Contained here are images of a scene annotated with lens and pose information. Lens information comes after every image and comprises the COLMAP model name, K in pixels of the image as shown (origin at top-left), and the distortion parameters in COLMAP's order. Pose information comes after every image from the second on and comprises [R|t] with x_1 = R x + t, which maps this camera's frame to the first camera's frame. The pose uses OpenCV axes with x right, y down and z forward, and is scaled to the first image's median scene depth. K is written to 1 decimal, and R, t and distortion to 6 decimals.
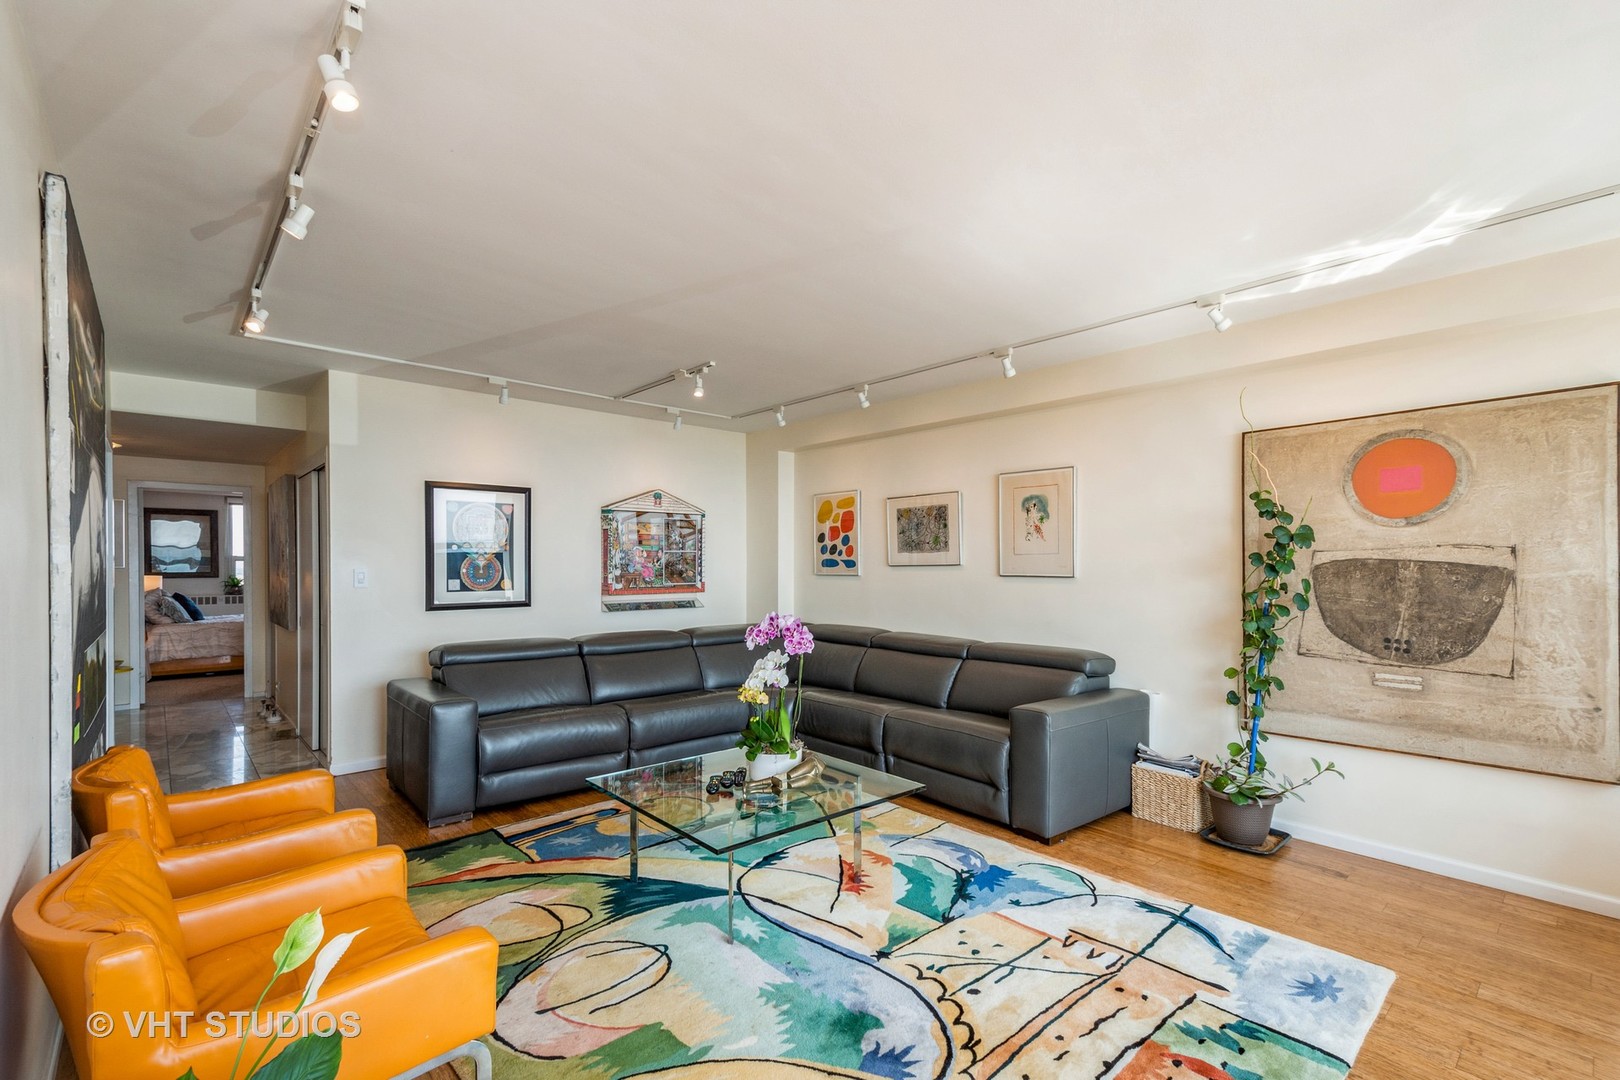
lens RADIAL K [[717.3, 0, 816.3], [0, 717.3, 564.0], [0, 0, 1]] dist [0.002501, -0.002630]
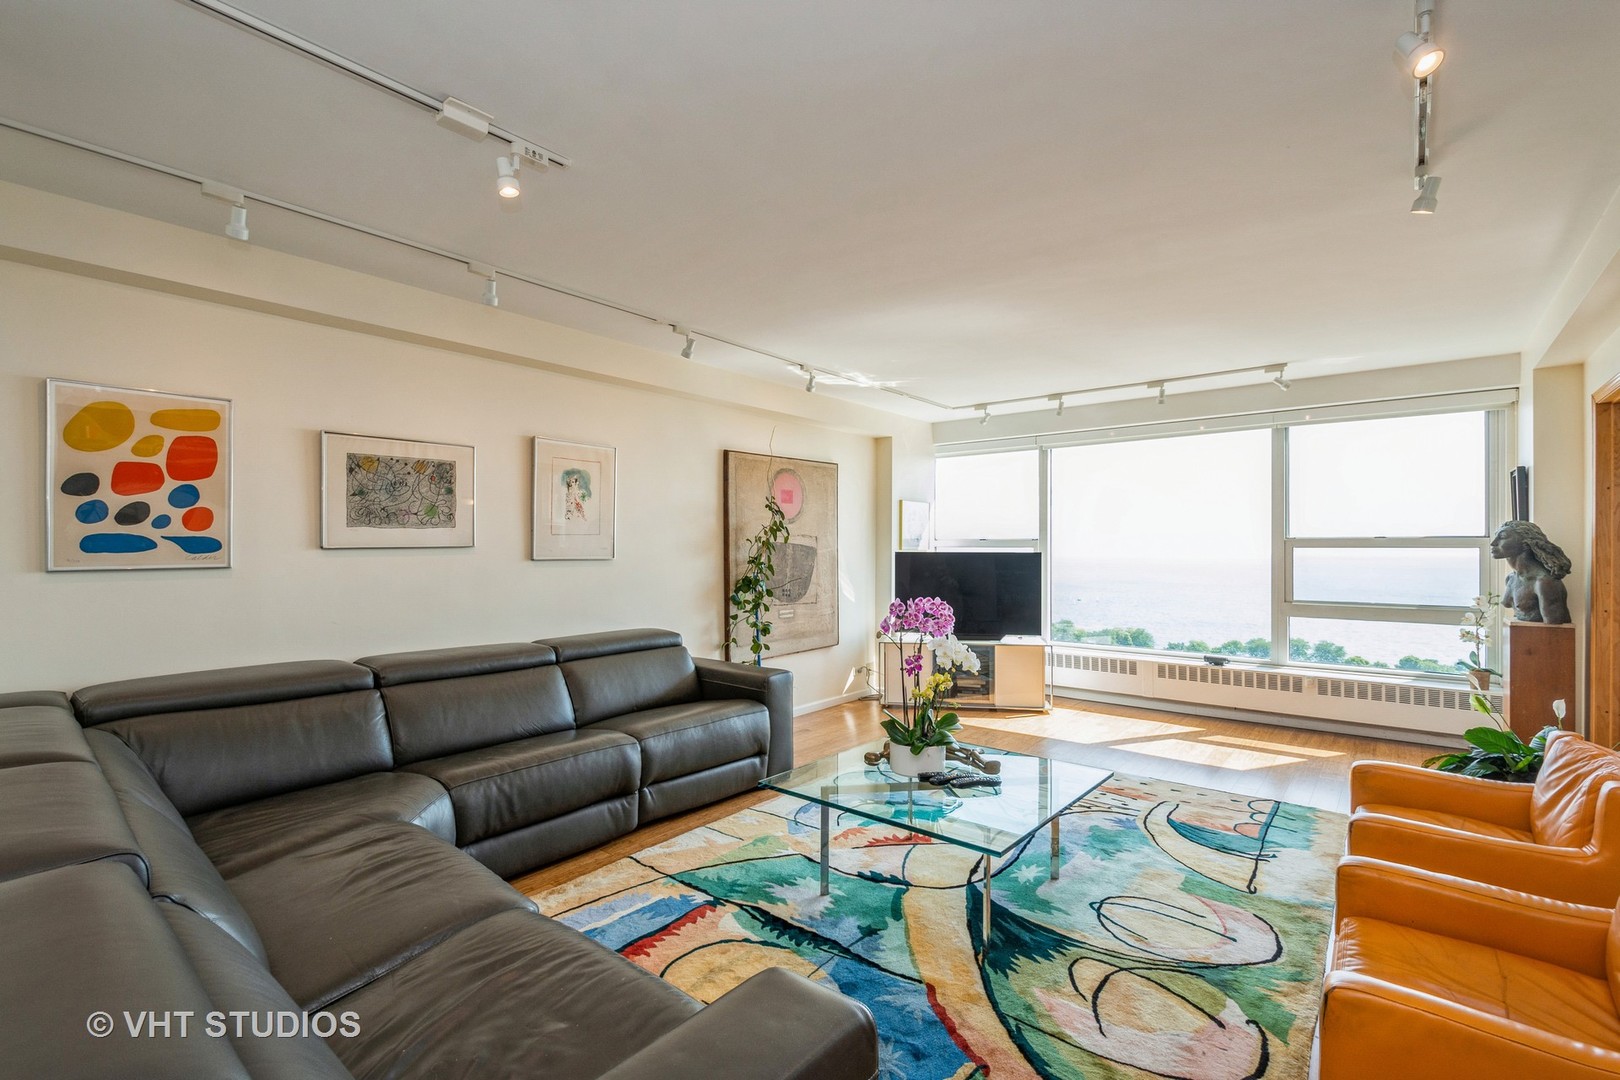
lens RADIAL K [[743.7, 0, 810.0], [0, 743.7, 540.0], [0, 0, 1]] dist [-0.001418, -0.000543]
pose [[-0.162341, 0.001539, 0.986733, -0.600042], [-0.005995, 0.999979, -0.002546, -0.005572], [-0.986716, -0.006329, -0.162329, 0.770610]]
